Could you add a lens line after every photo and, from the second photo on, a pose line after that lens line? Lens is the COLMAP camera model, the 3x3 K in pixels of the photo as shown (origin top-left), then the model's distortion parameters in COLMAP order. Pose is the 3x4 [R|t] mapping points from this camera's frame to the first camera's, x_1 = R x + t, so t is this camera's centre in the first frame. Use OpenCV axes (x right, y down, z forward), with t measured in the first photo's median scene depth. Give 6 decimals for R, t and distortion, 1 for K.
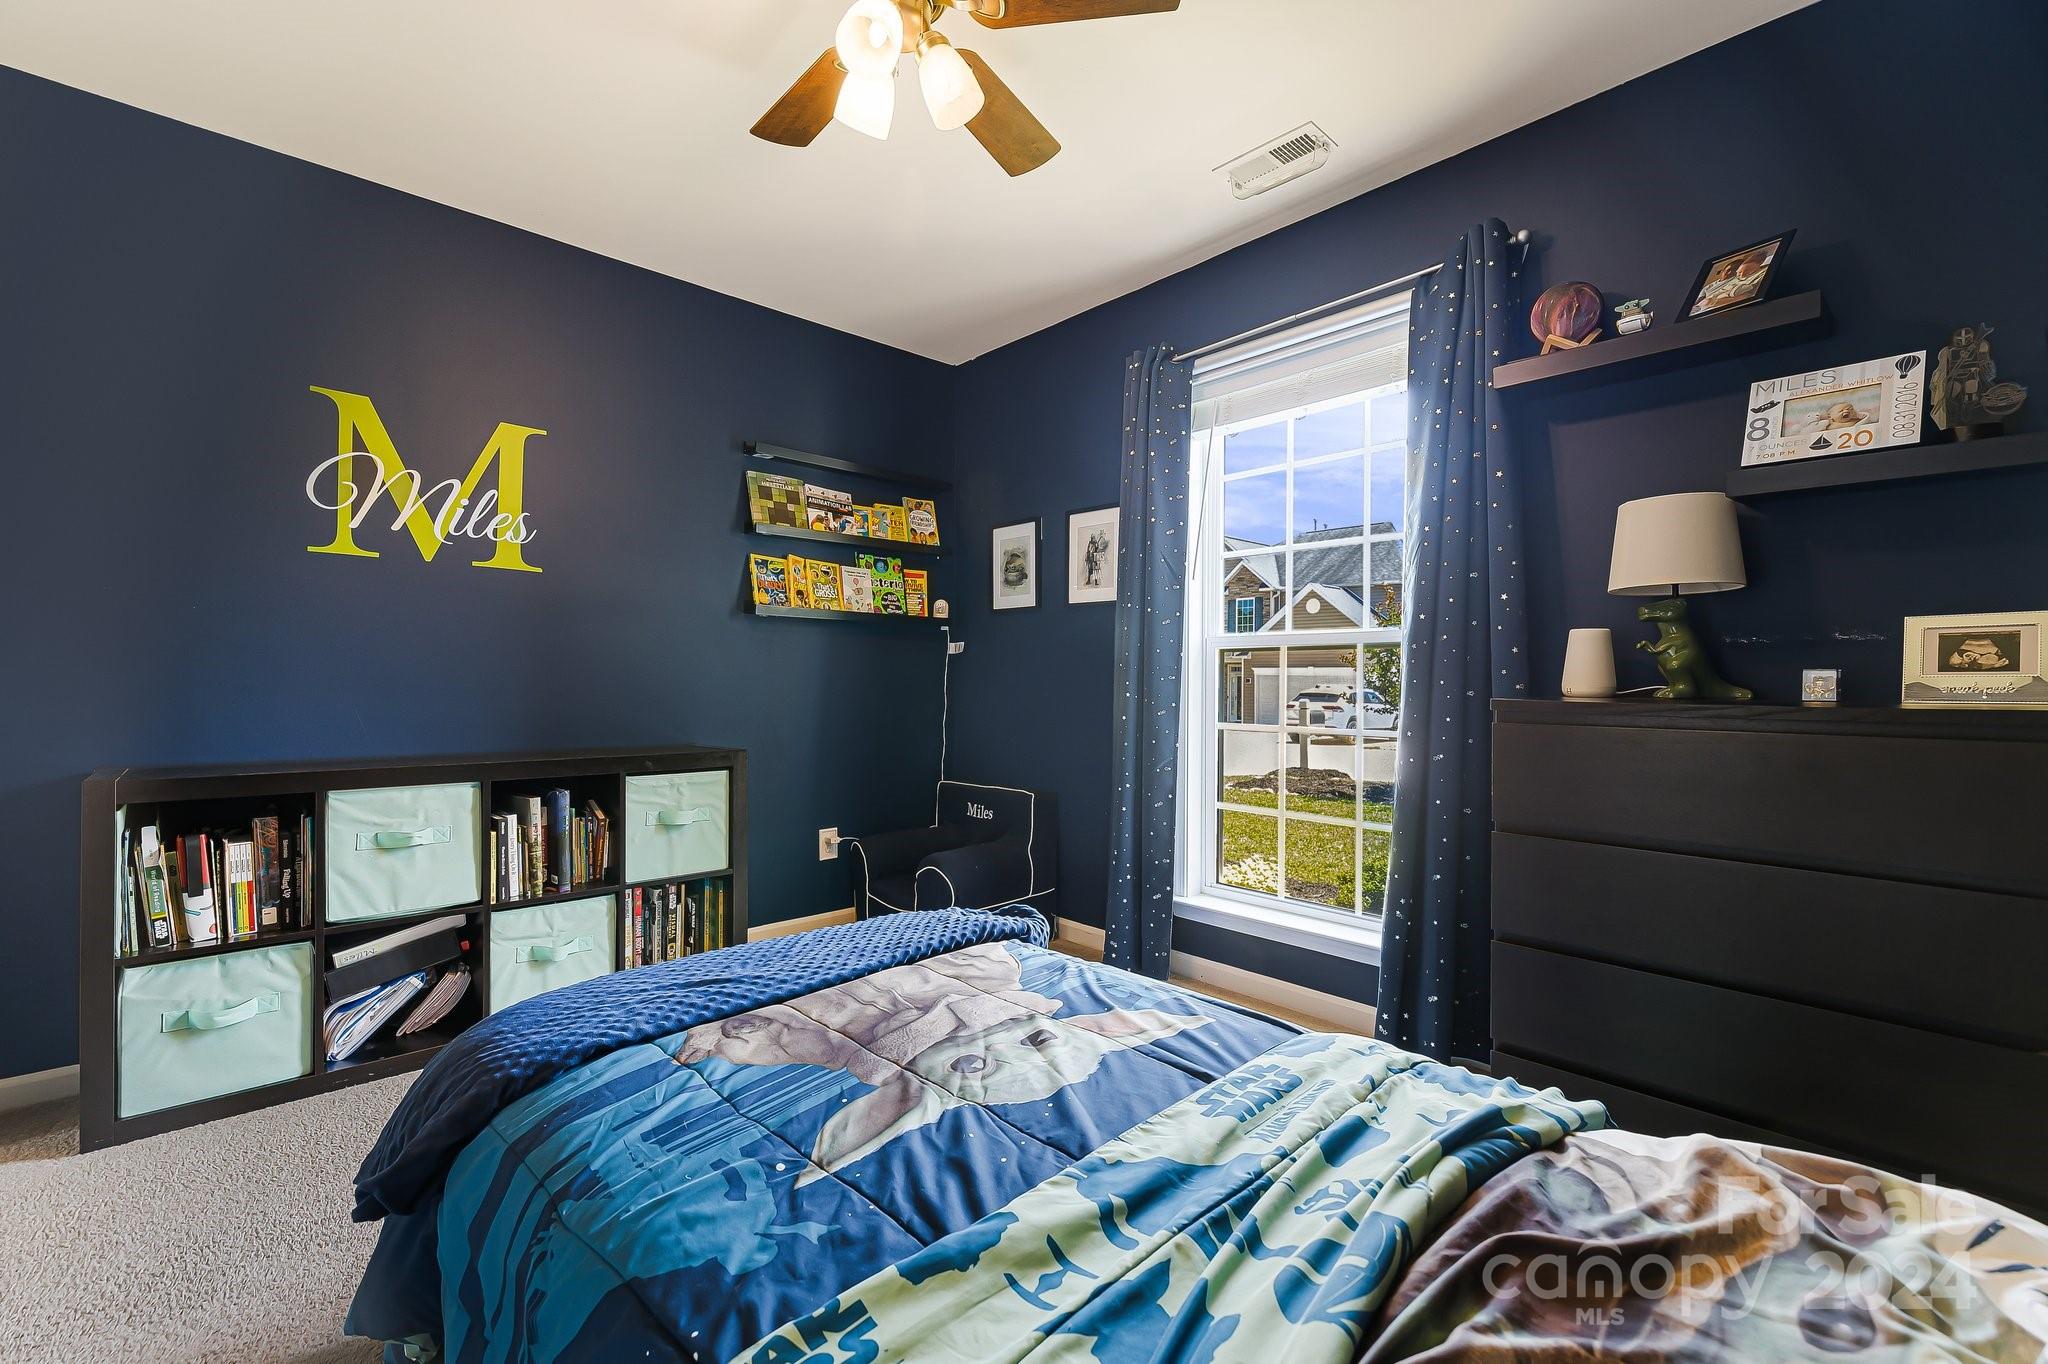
lens RADIAL K [[879.9, 0, 1018.4], [0, 879.9, 679.0], [0, 0, 1]] dist [0.000980, 0.000209]
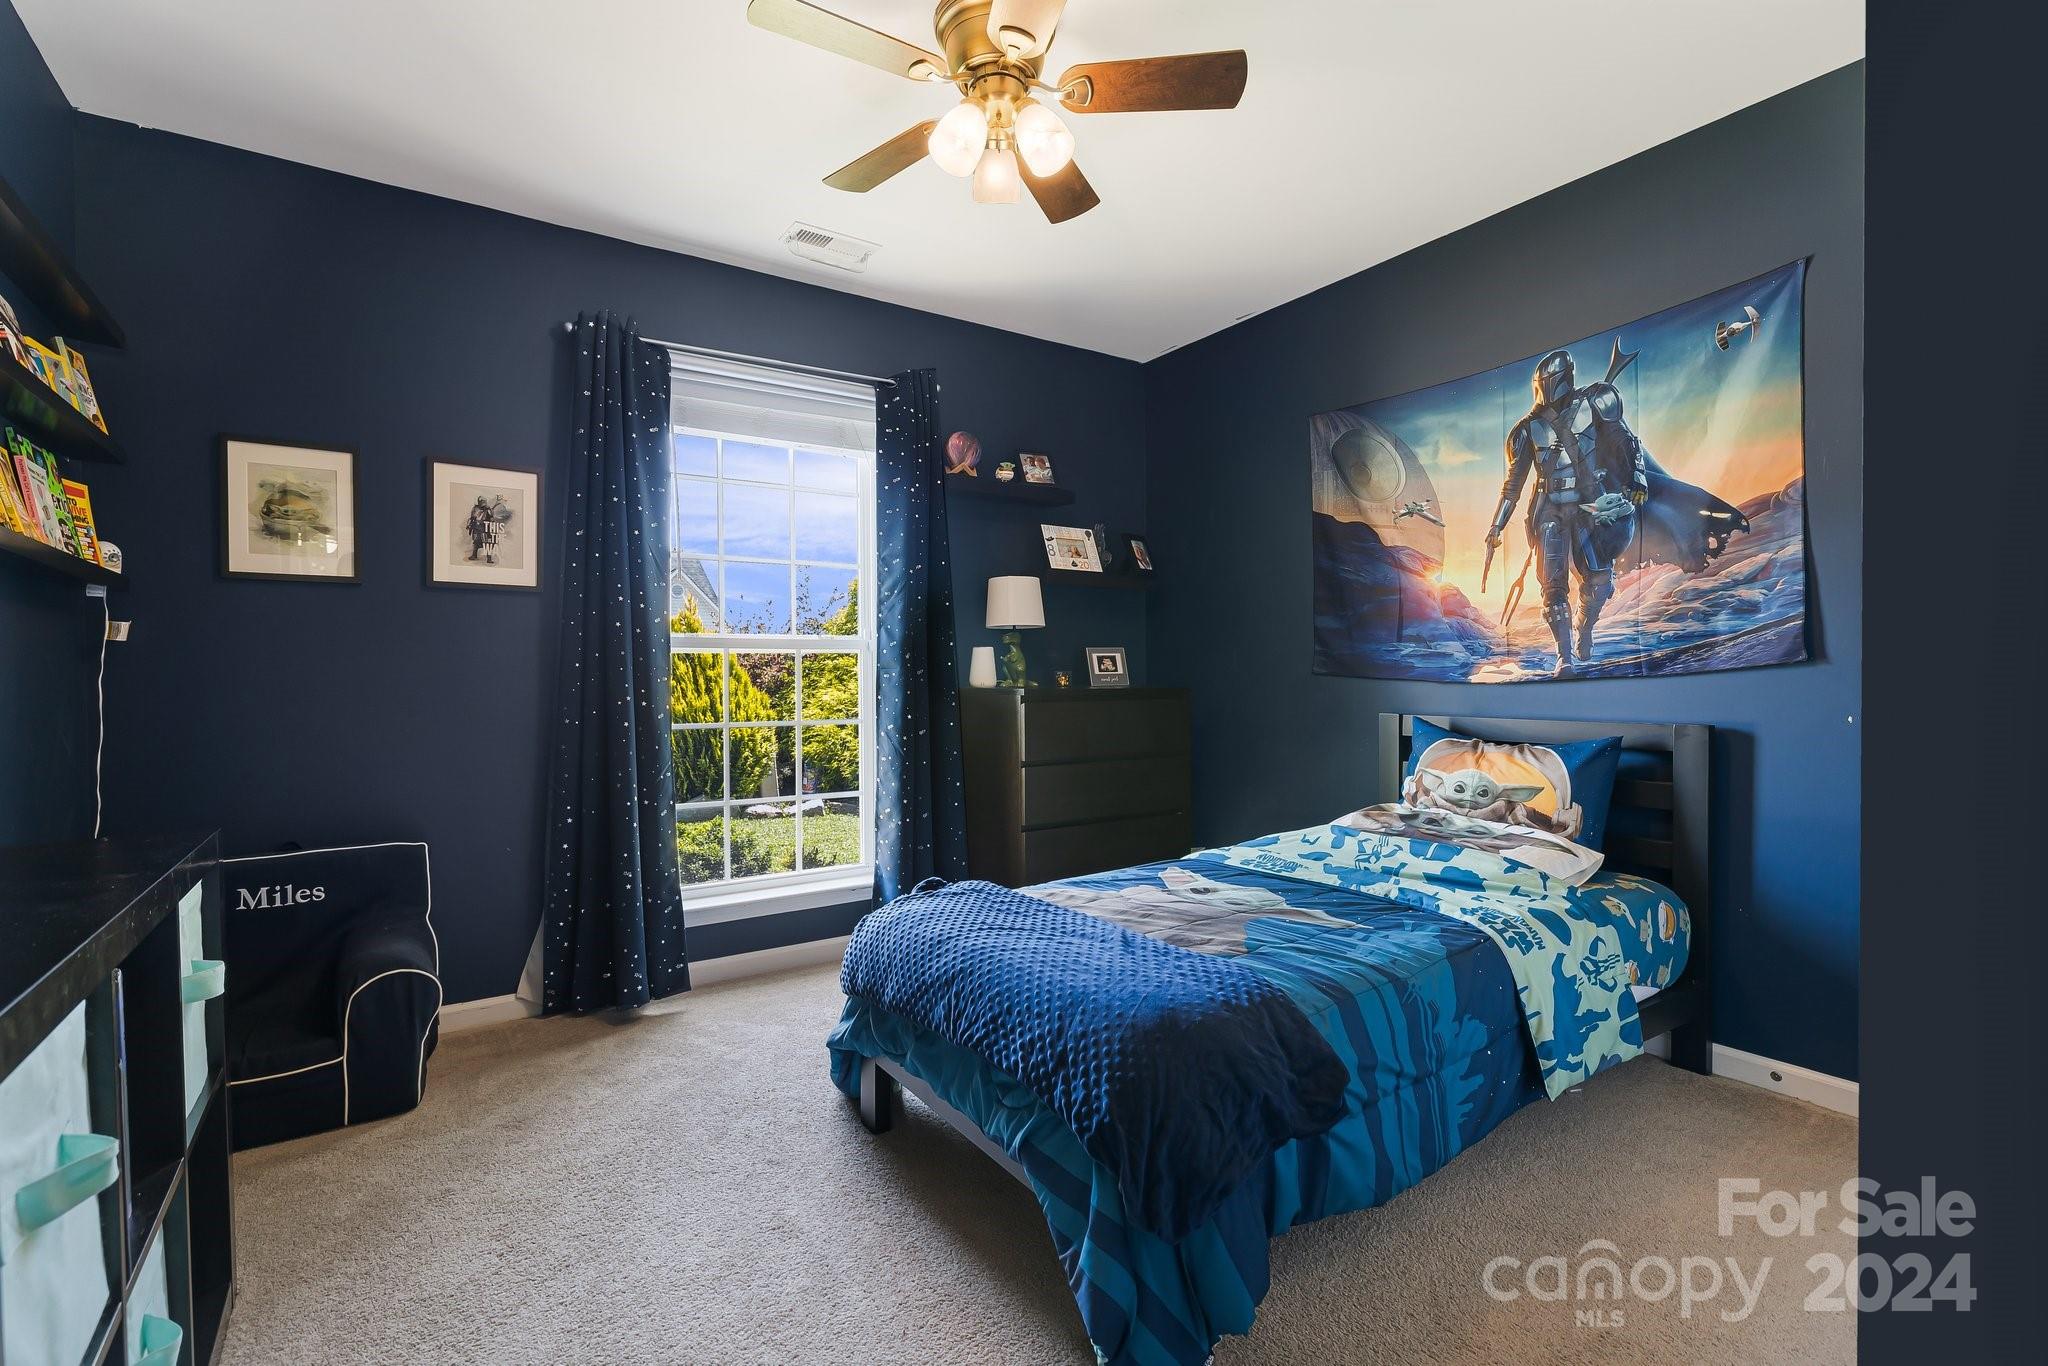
lens RADIAL K [[963.2, 0, 1022.8], [0, 963.2, 688.4], [0, 0, 1]] dist [-0.006393, -0.000461]
pose [[0.133715, -0.016137, 0.990888, -1.131791], [0.008639, 0.999848, 0.015117, -0.005512], [-0.990982, 0.006539, 0.133834, 0.668858]]
